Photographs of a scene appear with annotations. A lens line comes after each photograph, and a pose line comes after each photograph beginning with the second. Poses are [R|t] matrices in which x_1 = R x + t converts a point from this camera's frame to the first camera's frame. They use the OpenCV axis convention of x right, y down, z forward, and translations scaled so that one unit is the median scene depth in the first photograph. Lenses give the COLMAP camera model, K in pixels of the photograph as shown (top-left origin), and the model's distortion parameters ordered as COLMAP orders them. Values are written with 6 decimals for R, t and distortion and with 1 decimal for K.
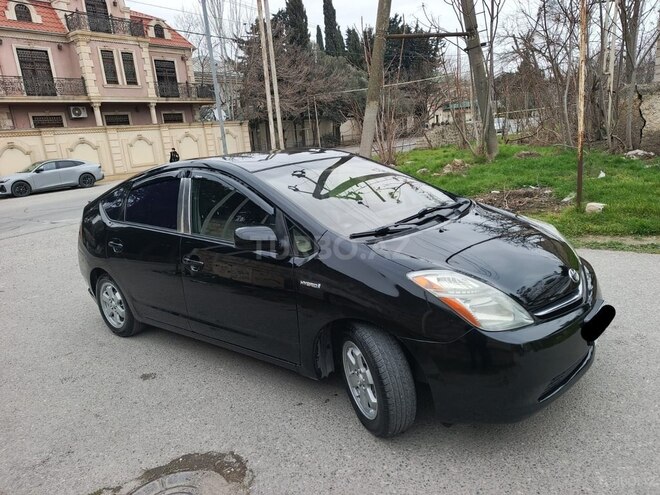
lens RADIAL K [[468.4, 0, 331.4], [0, 468.4, 247.2], [0, 0, 1]] dist [0.030855, -0.024068]
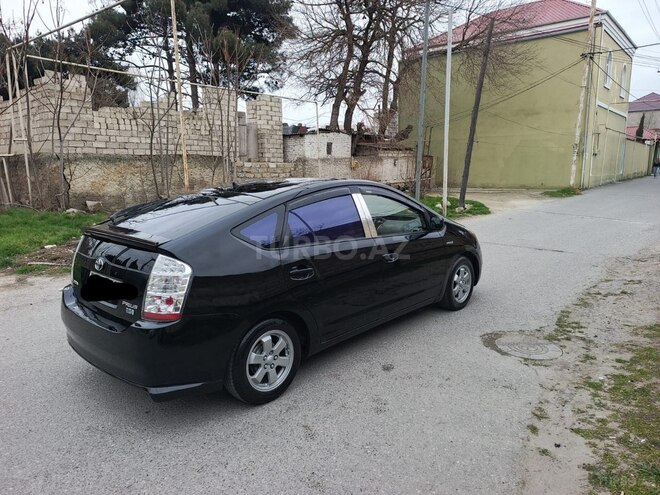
lens RADIAL K [[468.4, 0, 325.4], [0, 468.4, 243.7], [0, 0, 1]] dist [0.030855, -0.024068]
pose [[0.080873, -0.069476, 0.994300, -1.574645], [0.236629, 0.970386, 0.048558, -0.103962], [-0.968228, 0.231353, 0.094918, 1.033006]]
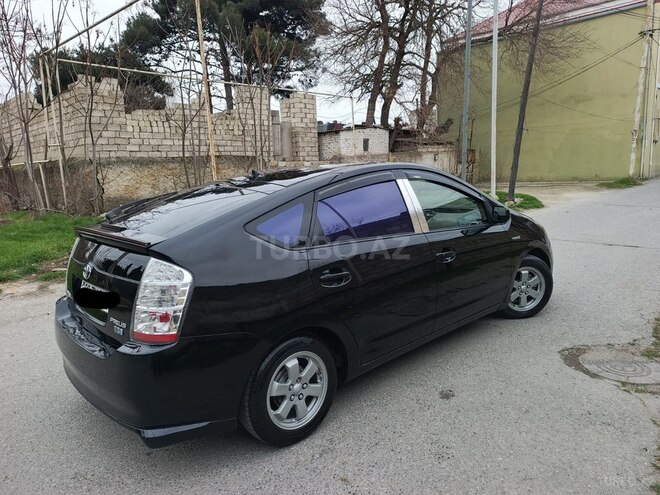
lens RADIAL K [[468.4, 0, 325.4], [0, 468.4, 251.3], [0, 0, 1]] dist [0.030855, -0.024068]
pose [[0.159734, -0.085403, 0.983459, -1.355690], [0.258903, 0.965001, 0.041749, -0.087627], [-0.952604, 0.247952, 0.176254, 1.058679]]
